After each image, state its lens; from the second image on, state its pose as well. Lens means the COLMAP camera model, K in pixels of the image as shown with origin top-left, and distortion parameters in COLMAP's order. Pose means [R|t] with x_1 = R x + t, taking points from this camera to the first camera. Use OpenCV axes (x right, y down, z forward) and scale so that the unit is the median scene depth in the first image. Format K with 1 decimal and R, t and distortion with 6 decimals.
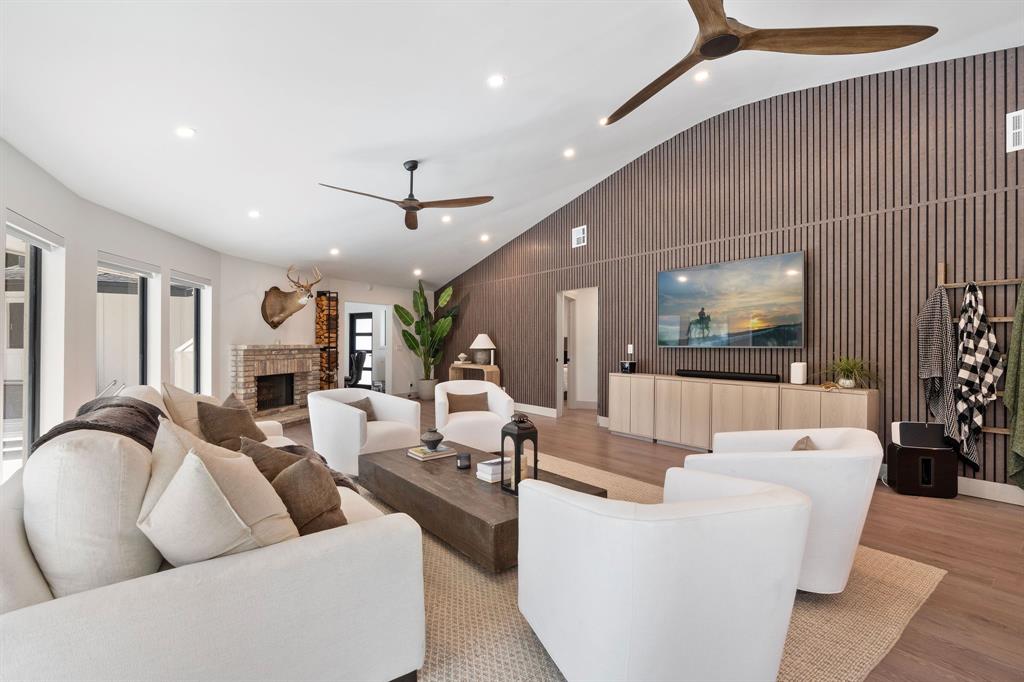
lens RADIAL K [[456.9, 0, 511.3], [0, 456.9, 346.0], [0, 0, 1]] dist [0.000530, 0.000076]
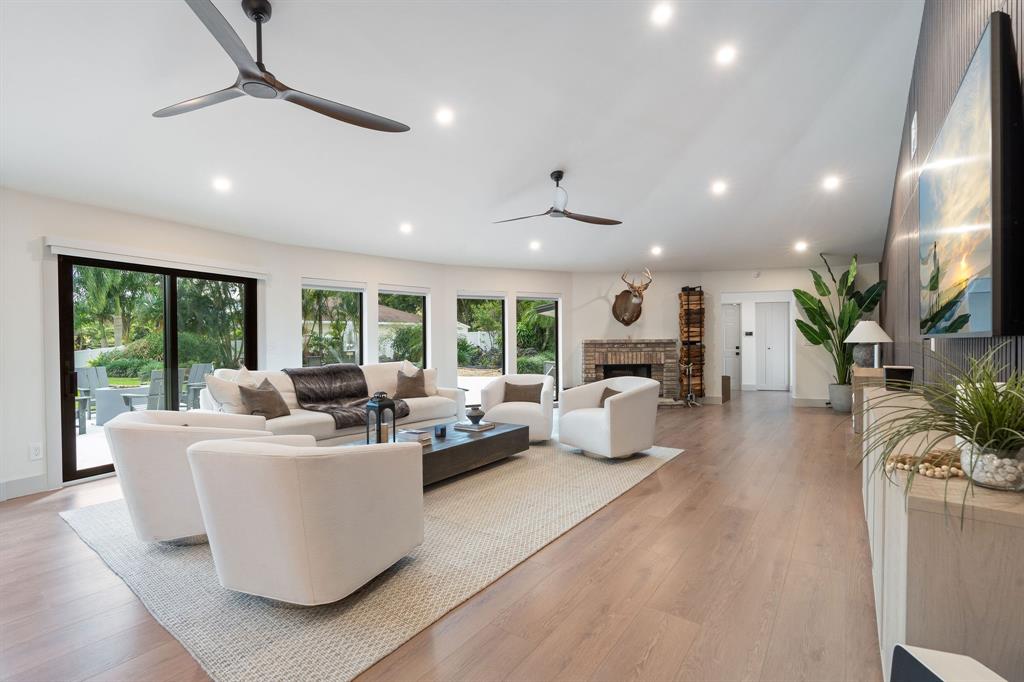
lens RADIAL K [[456.9, 0, 508.8], [0, 456.9, 340.0], [0, 0, 1]] dist [0.000530, 0.000076]
pose [[0.277966, -0.007911, -0.960558, 0.467510], [0.002825, 0.999968, -0.007418, 0.005783], [0.960587, -0.000651, 0.277980, 0.335312]]
